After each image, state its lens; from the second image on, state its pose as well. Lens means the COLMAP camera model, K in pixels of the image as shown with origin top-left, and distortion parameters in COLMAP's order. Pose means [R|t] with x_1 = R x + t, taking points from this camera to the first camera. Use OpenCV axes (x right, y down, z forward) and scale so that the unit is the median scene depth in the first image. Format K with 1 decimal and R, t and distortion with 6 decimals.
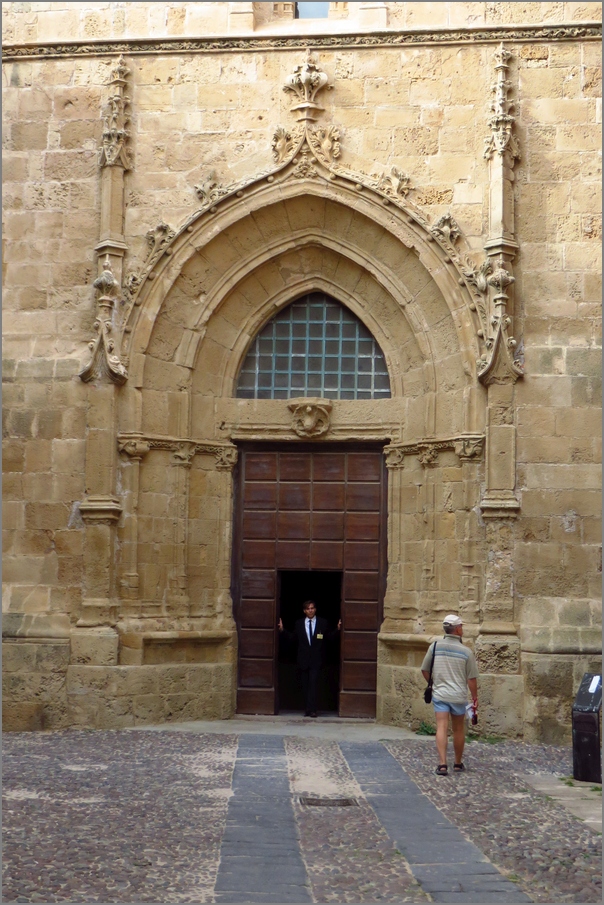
lens RADIAL K [[1666.7, 0, 302.0], [0, 1666.7, 452.5], [0, 0, 1]] dist [-0.141216, 0.137720]
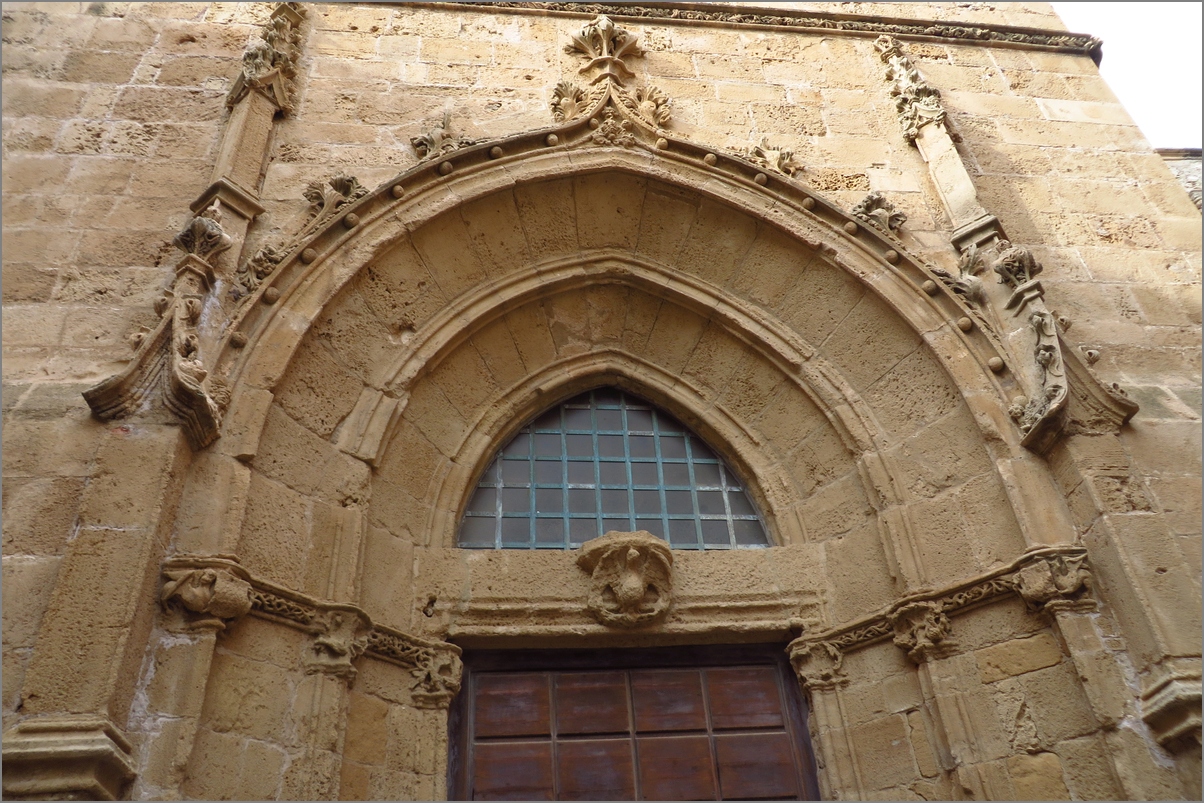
lens RADIAL K [[894.8, 0, 602.0], [0, 894.8, 401.5], [0, 0, 1]] dist [-0.024603, 0.004502]
pose [[0.963904, 0.086629, 0.251765, -0.069997], [0.066017, 0.838300, -0.541198, 0.071641], [-0.257938, 0.538284, 0.802321, 0.792626]]
